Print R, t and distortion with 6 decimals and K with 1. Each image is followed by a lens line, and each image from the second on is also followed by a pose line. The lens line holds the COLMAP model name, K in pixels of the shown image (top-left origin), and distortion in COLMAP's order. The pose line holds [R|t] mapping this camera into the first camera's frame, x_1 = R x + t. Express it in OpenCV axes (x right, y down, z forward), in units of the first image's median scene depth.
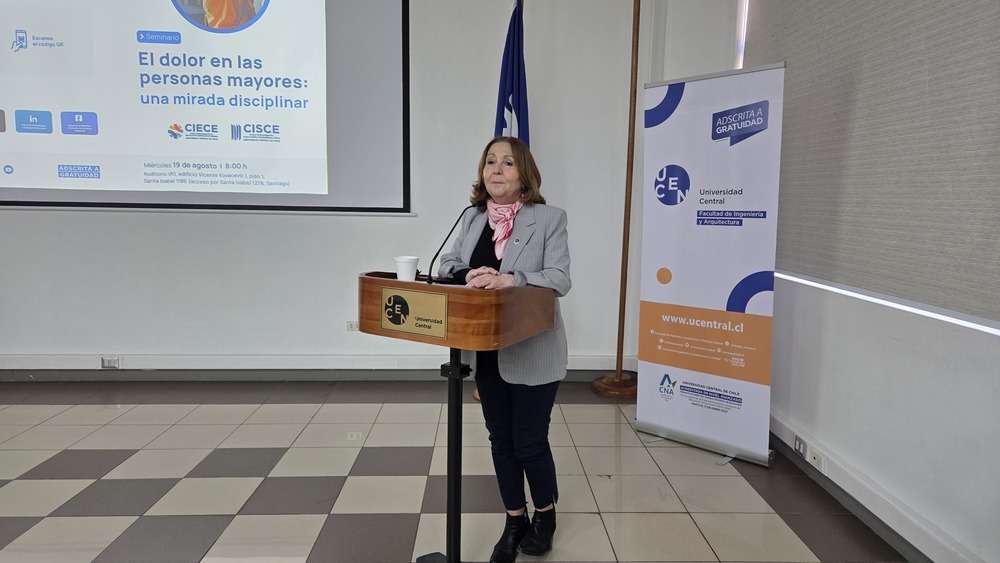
lens RADIAL K [[672.3, 0, 506.9], [0, 672.3, 272.1], [0, 0, 1]] dist [0.071750, -0.056065]
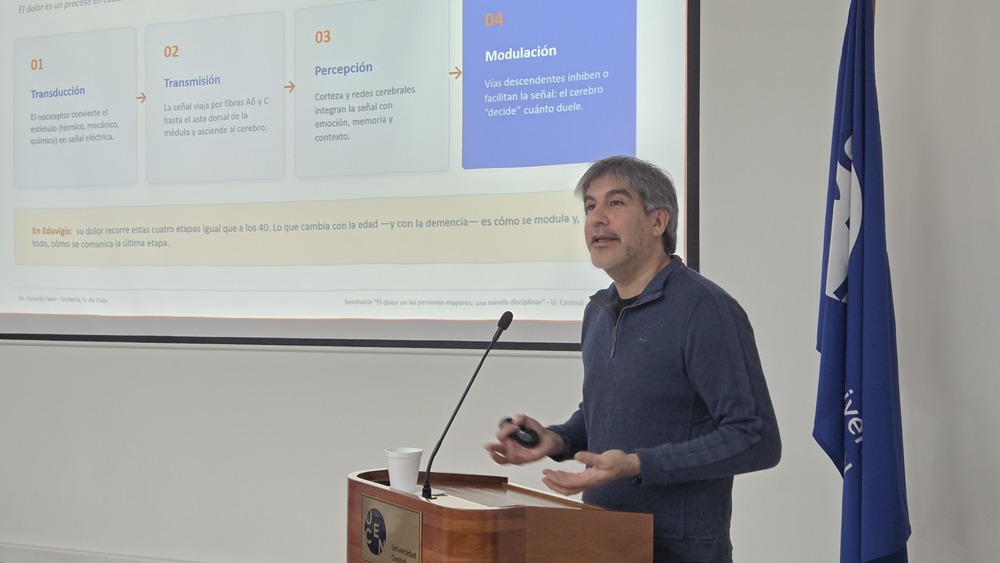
lens RADIAL K [[1349.5, 0, 499.0], [0, 1349.5, 262.5], [0, 0, 1]] dist [0.063202, 0.000000]
pose [[0.877972, -0.021344, -0.478236, 0.316309], [-0.042068, 0.991701, -0.121491, -0.026474], [0.476860, 0.126784, 0.869787, -0.064700]]
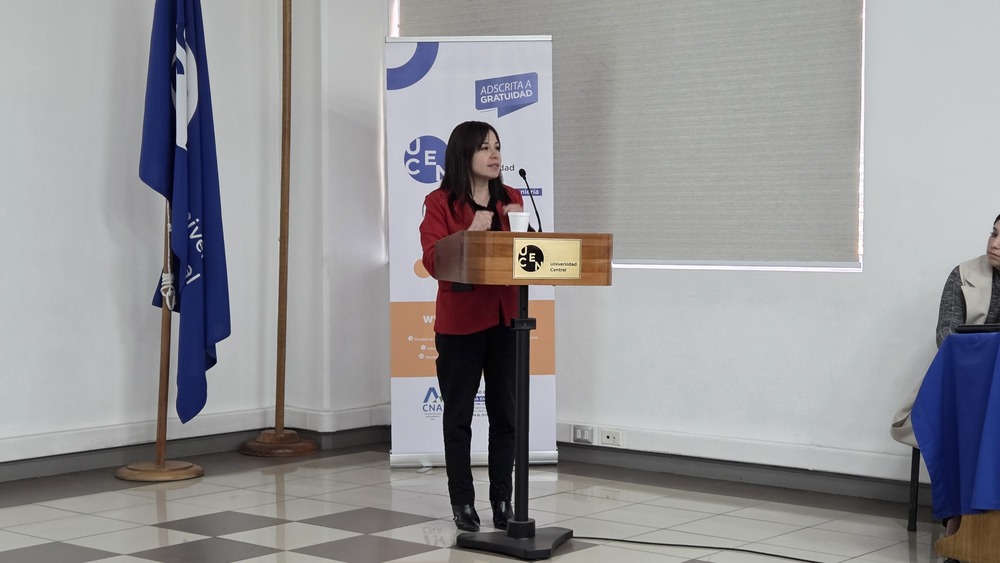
lens RADIAL K [[1581.8, 0, 539.4], [0, 1581.8, 281.8], [0, 0, 1]] dist [0.122037, 0.000000]
pose [[0.657864, -0.038469, 0.752154, -1.159918], [0.092131, 0.995305, -0.029677, 0.094963], [-0.747480, 0.088820, 0.658319, -0.394629]]
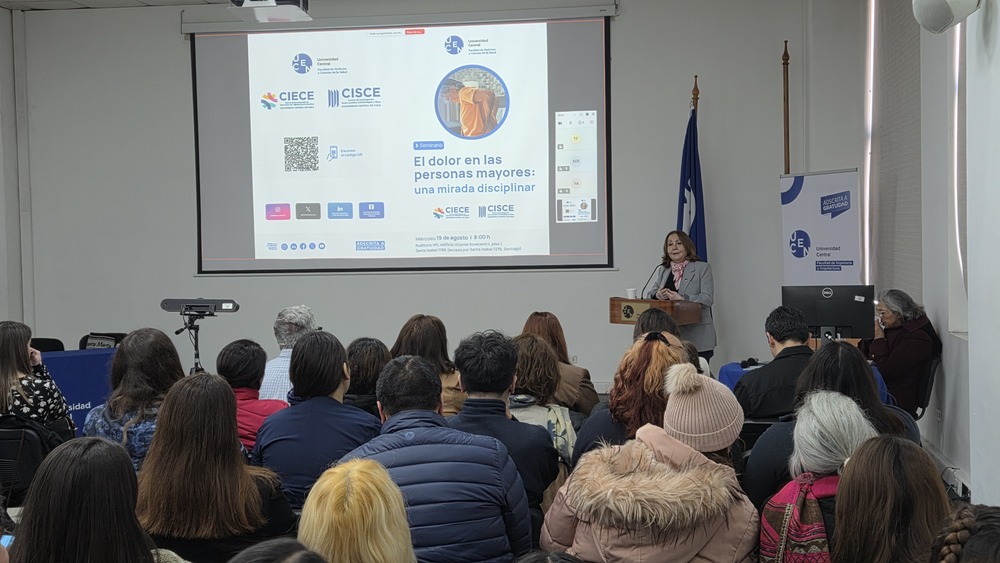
lens RADIAL K [[1319.6, 0, 509.2], [0, 1319.6, 280.8], [0, 0, 1]] dist [0.057526, 0.000000]
pose [[0.984556, -0.028306, -0.172765, 0.117852], [0.015521, 0.997069, -0.074911, 0.154028], [0.174380, 0.071073, 0.982110, -1.902837]]
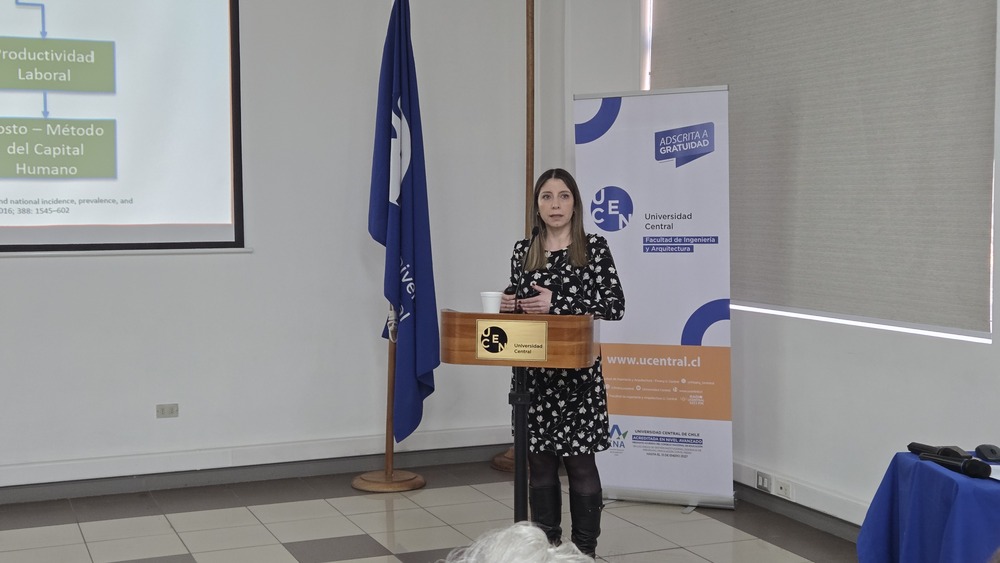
lens RADIAL K [[1349.5, 0, 510.0], [0, 1349.5, 267.0], [0, 0, 1]] dist [0.063202, 0.000000]
pose [[0.936870, -0.037549, 0.347656, -0.501445], [0.057554, 0.997217, -0.047393, 0.023983], [-0.344909, 0.064410, 0.936424, -0.611620]]
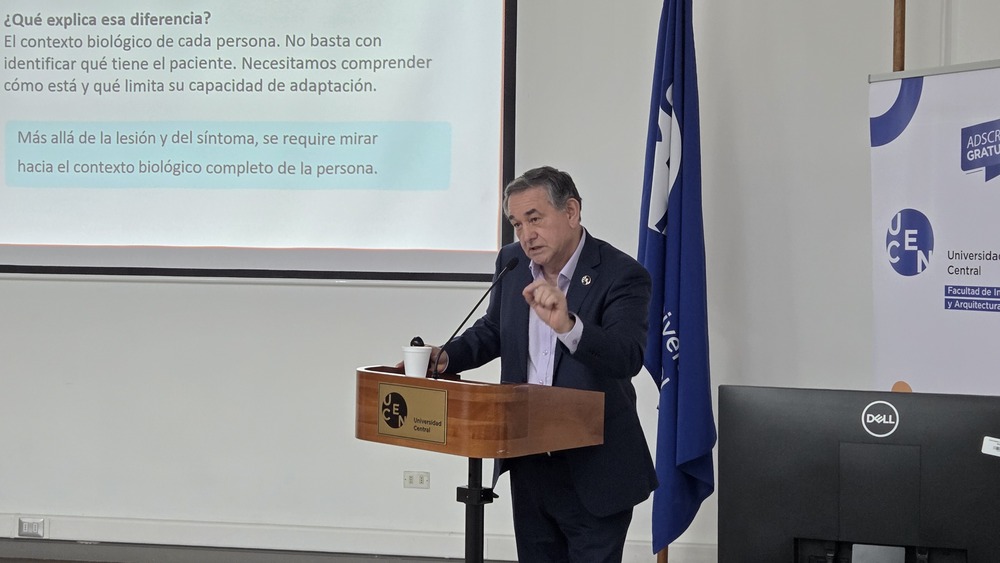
lens RADIAL K [[1776.3, 0, 509.0], [0, 1776.3, 252.8], [0, 0, 1]] dist [0.081961, 0.000000]
pose [[0.972862, 0.000775, -0.231383, 0.264768], [-0.022646, 0.995512, -0.091882, 0.033693], [0.230273, 0.094629, 0.968514, -0.611048]]
